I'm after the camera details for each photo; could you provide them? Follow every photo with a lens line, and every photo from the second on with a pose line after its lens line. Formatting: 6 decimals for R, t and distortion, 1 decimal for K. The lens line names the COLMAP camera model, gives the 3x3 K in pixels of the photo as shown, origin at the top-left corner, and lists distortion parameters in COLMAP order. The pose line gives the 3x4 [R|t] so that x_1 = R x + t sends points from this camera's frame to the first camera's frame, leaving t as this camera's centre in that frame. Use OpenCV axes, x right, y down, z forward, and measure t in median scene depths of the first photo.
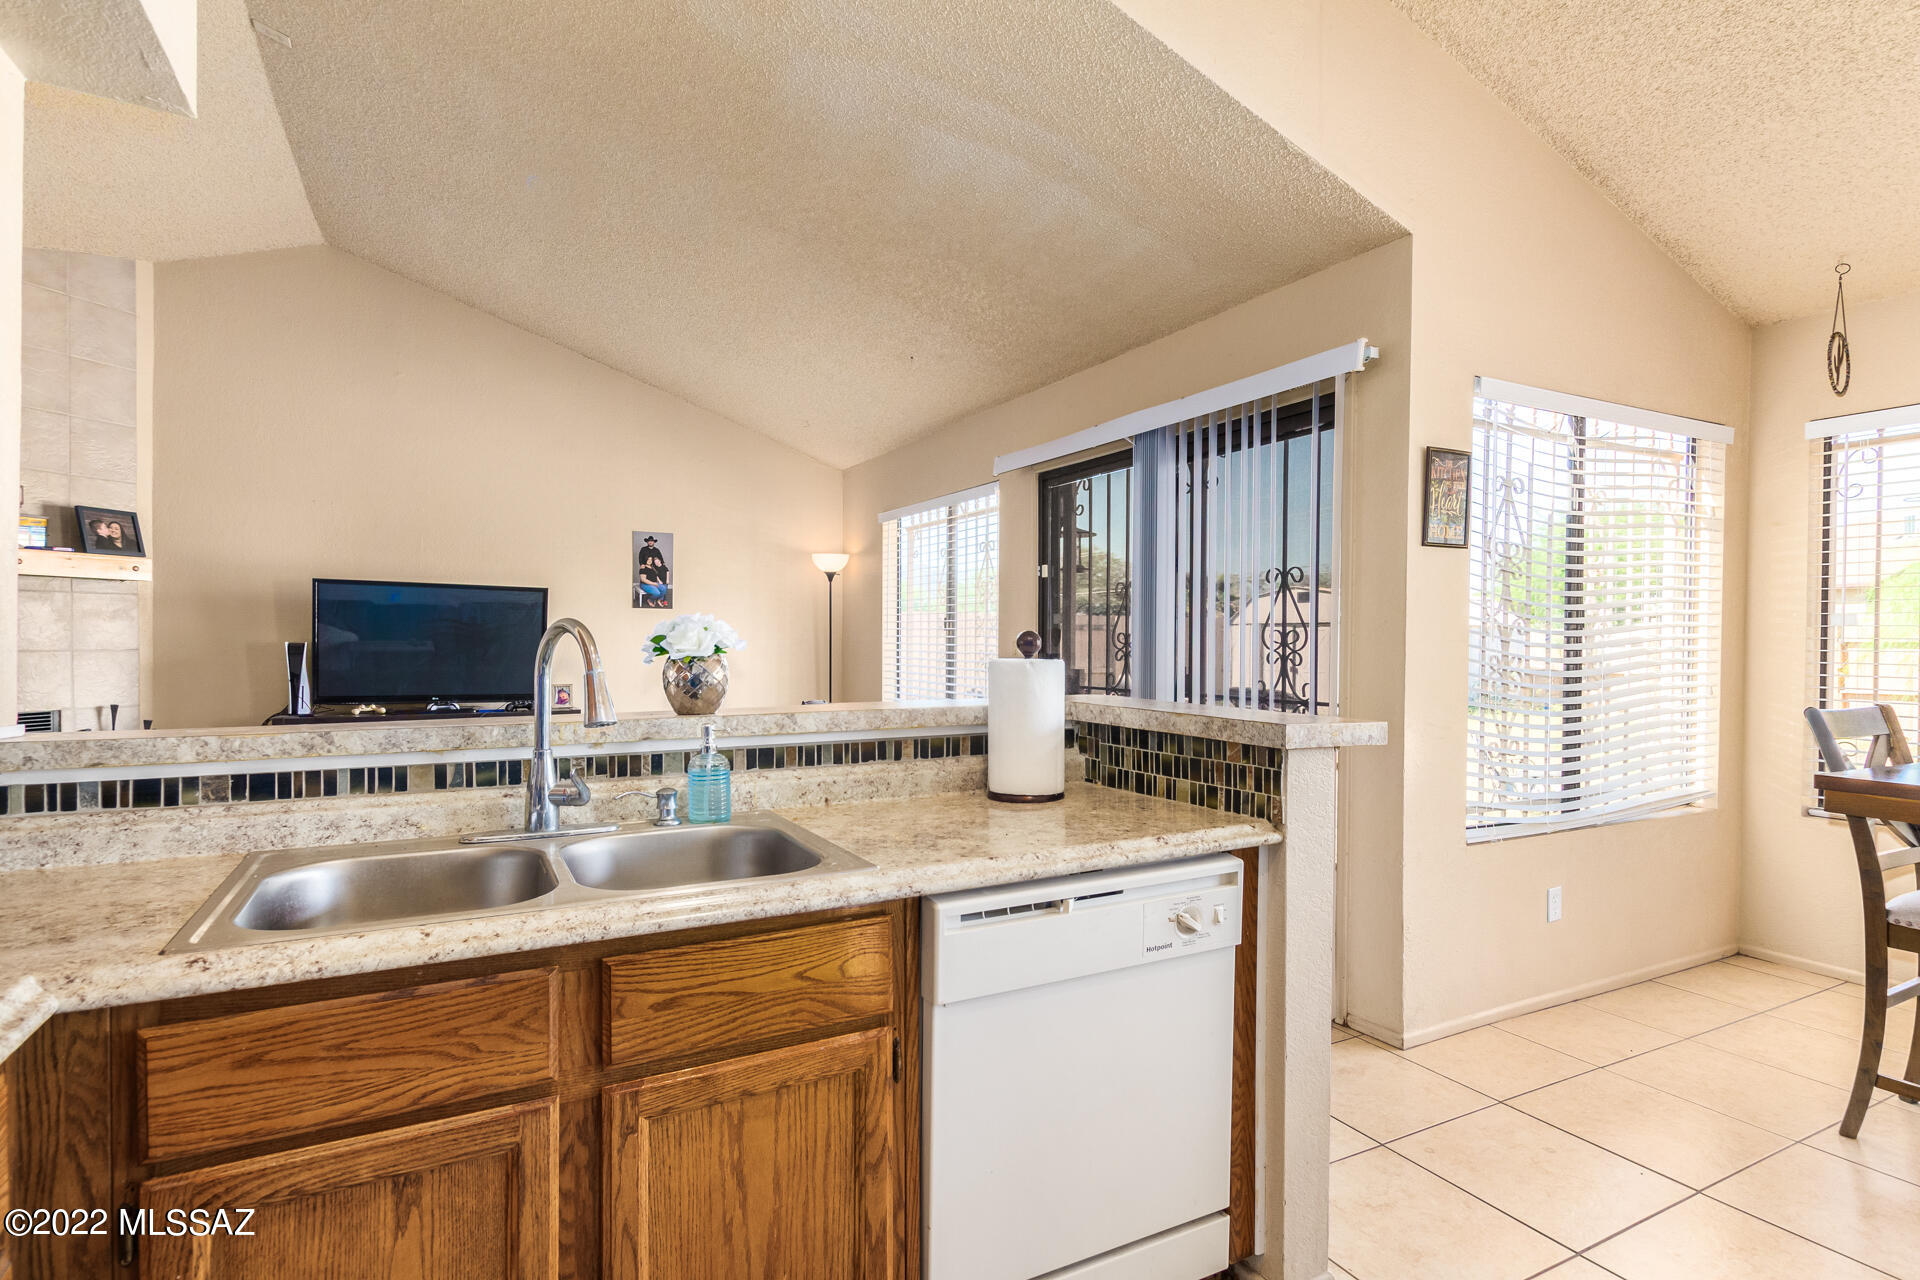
lens RADIAL K [[945.9, 0, 956.8], [0, 945.9, 651.1], [0, 0, 1]] dist [0.007817, -0.002828]
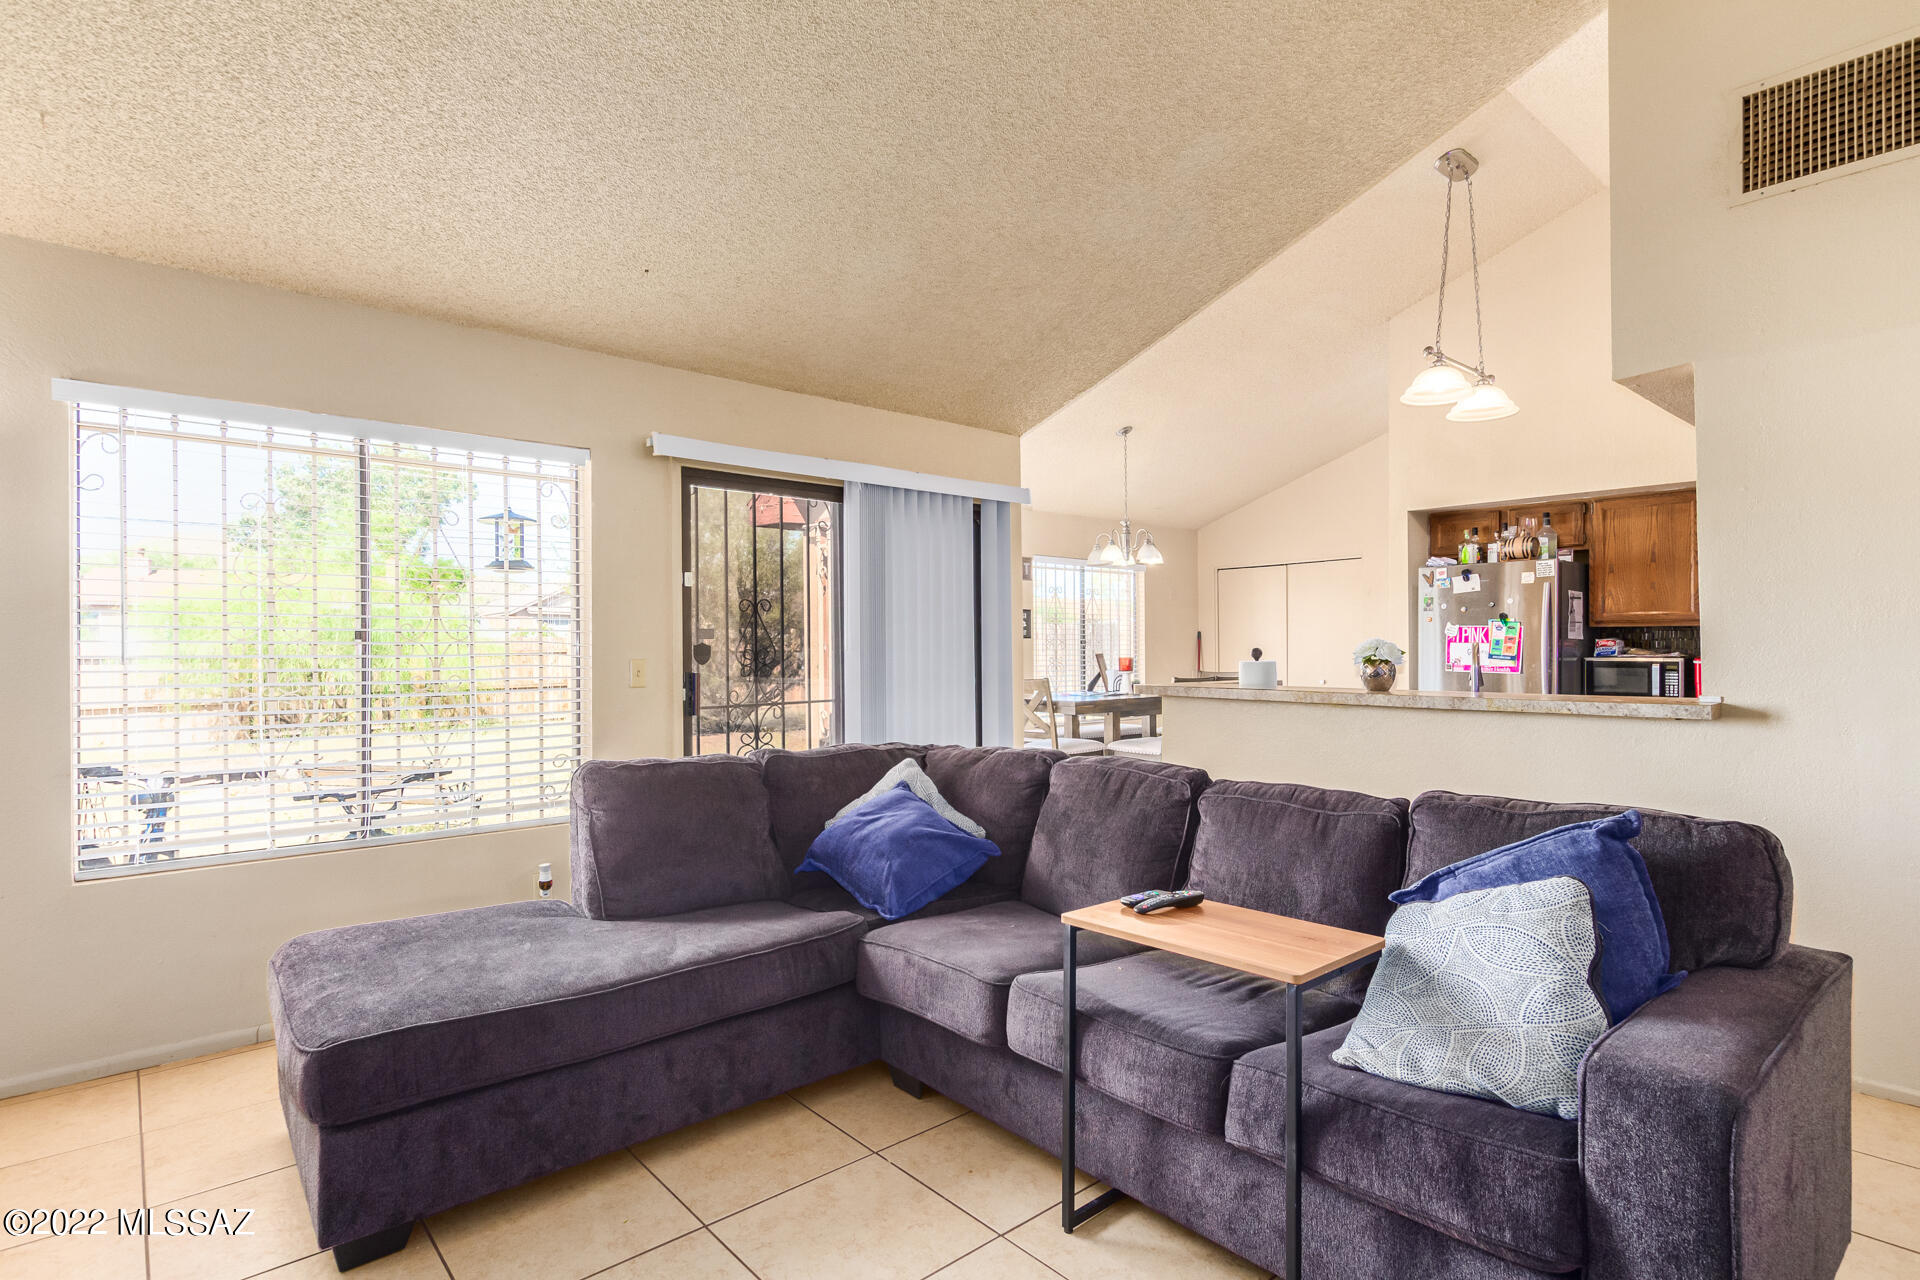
lens RADIAL K [[945.9, 0, 978.4], [0, 945.9, 652.2], [0, 0, 1]] dist [0.007817, -0.002828]
pose [[-0.245034, -0.006746, 0.969491, -0.786776], [0.019173, 0.999747, 0.011802, -0.021057], [-0.969325, 0.021480, -0.244843, 0.912883]]
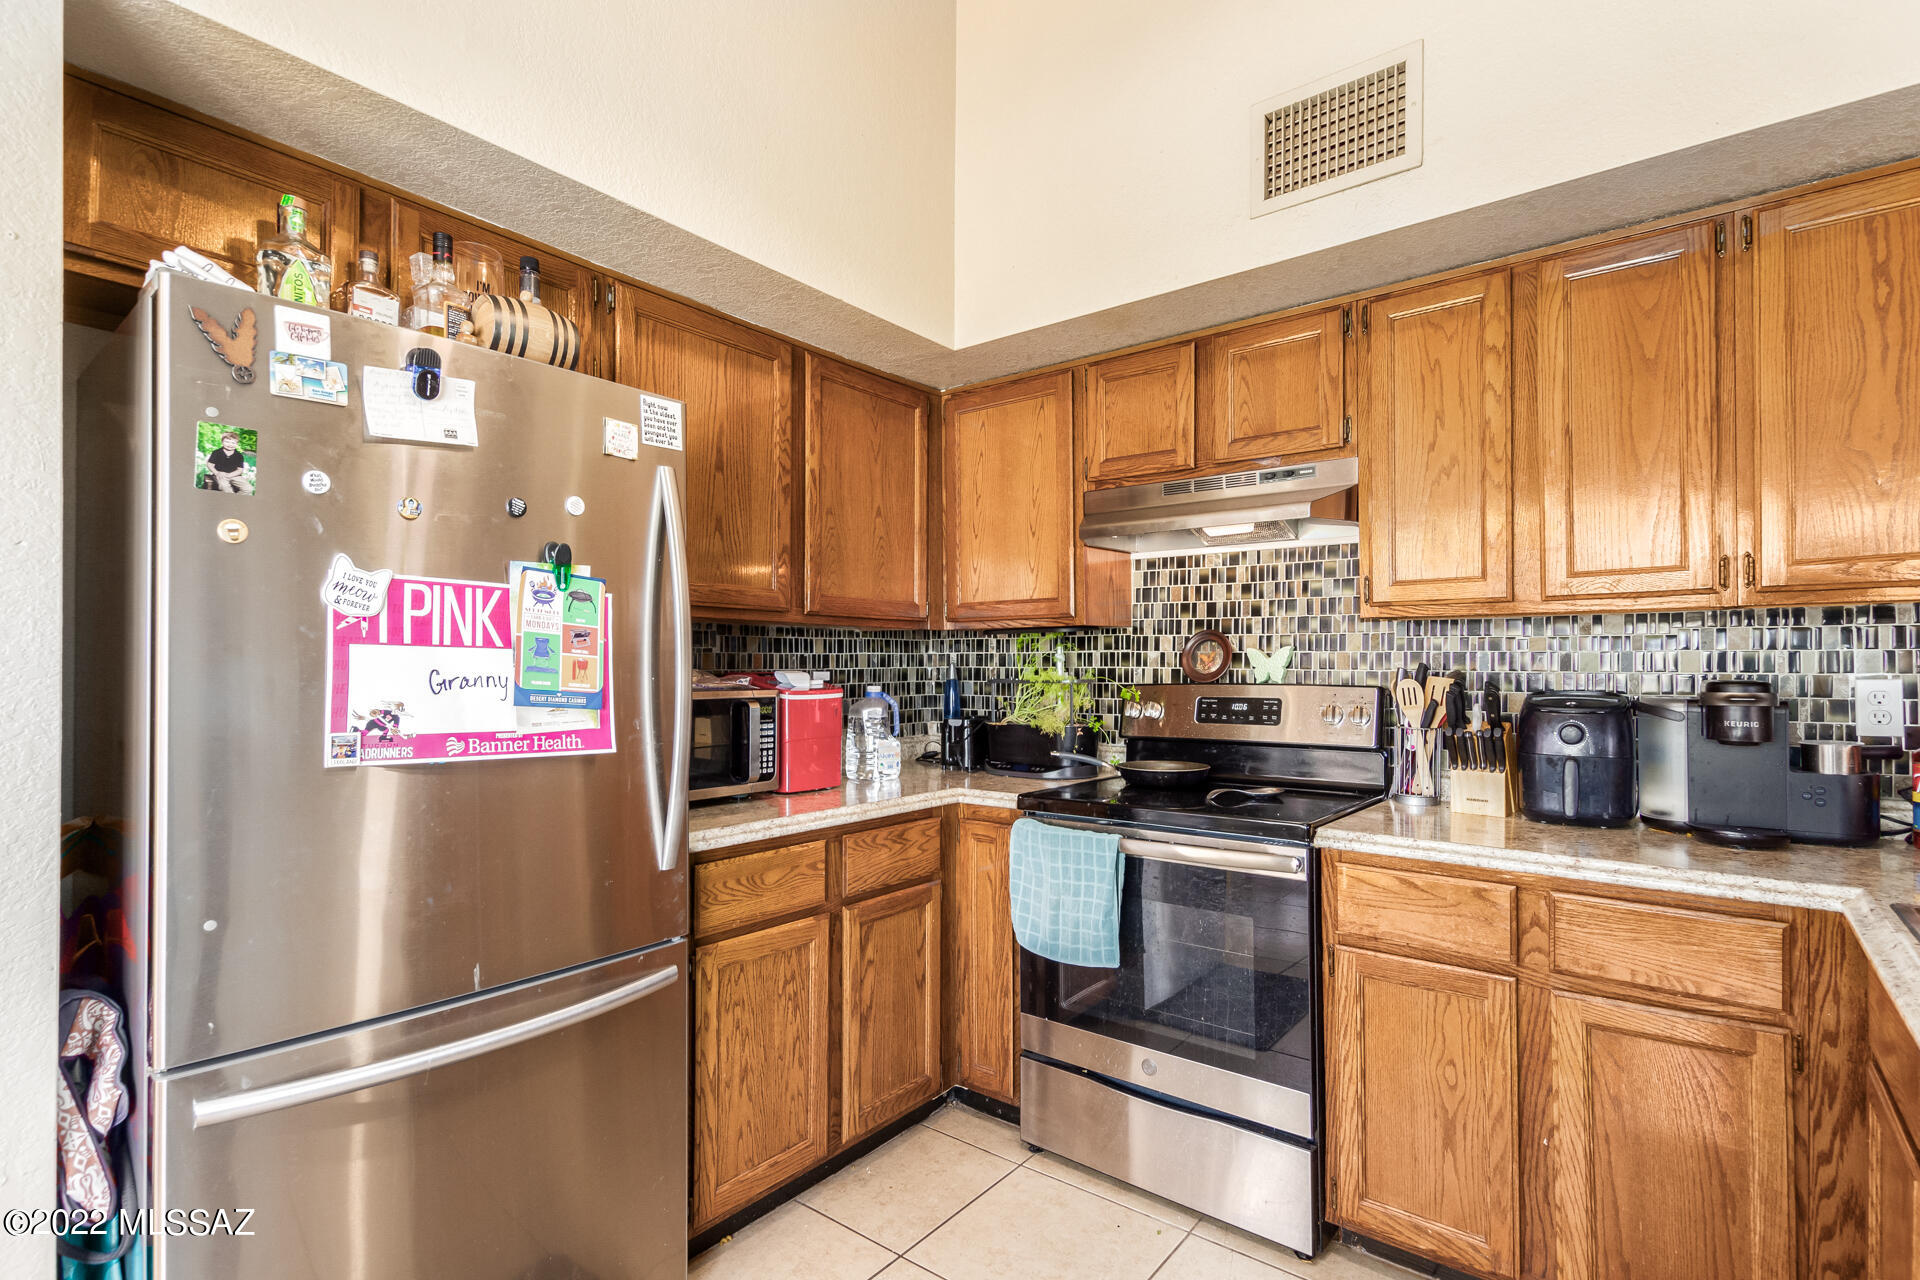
lens RADIAL K [[930.0, 0, 923.0], [0, 930.0, 657.6], [0, 0, 1]] dist [0.006914, -0.000866]
pose [[-0.919867, -0.003186, -0.392217, 0.193764], [-0.005635, 0.999971, 0.005092, -0.005555], [0.392189, 0.006894, -0.919859, 0.349759]]
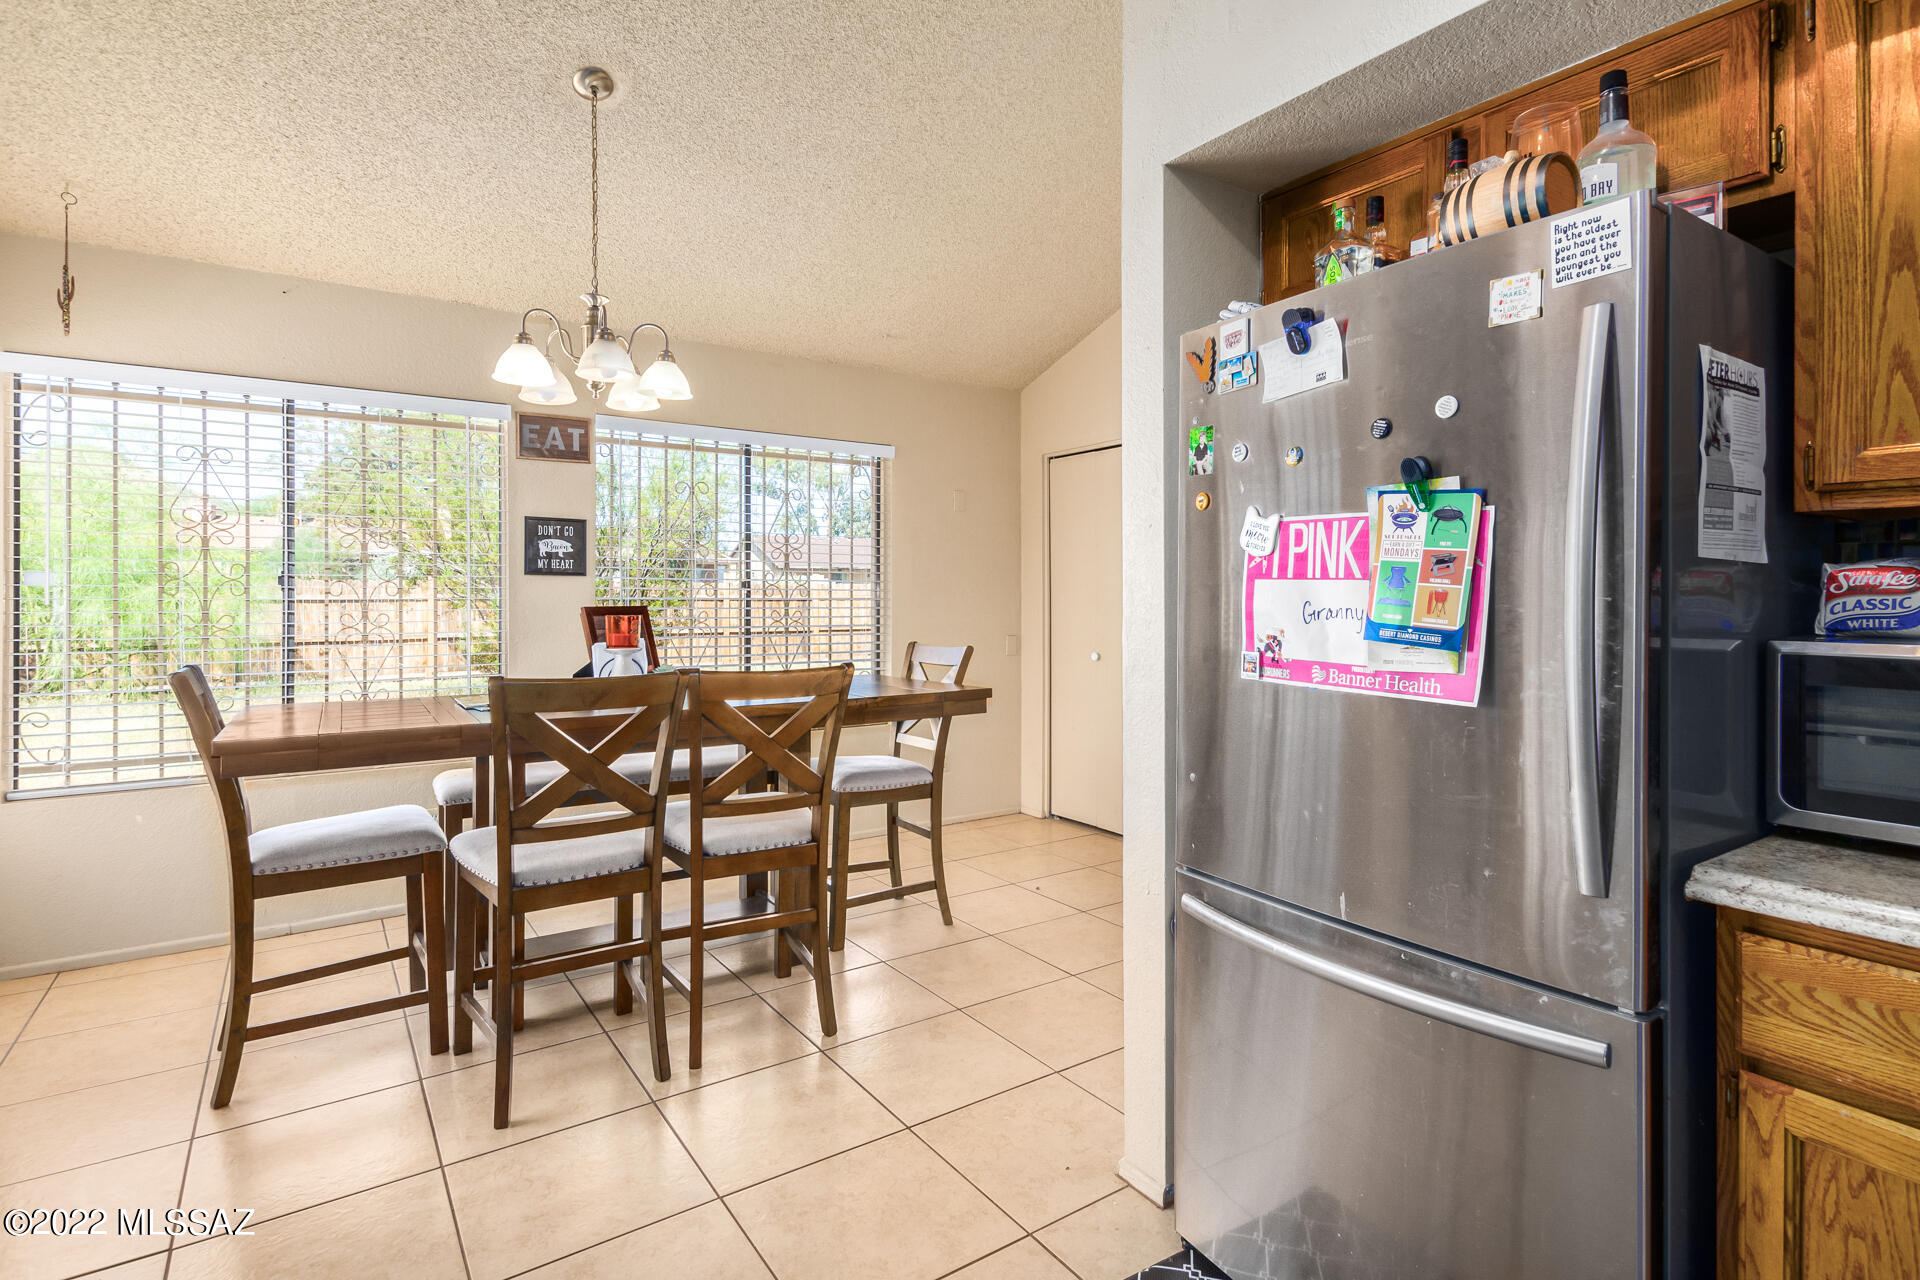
lens RADIAL K [[930.0, 0, 1014.1], [0, 930.0, 603.7], [0, 0, 1]] dist [0.006914, -0.000866]
pose [[-0.158571, -0.006532, 0.987326, -0.075441], [0.015004, 0.999847, 0.009024, -0.002923], [-0.987234, 0.016245, -0.158448, 0.169184]]
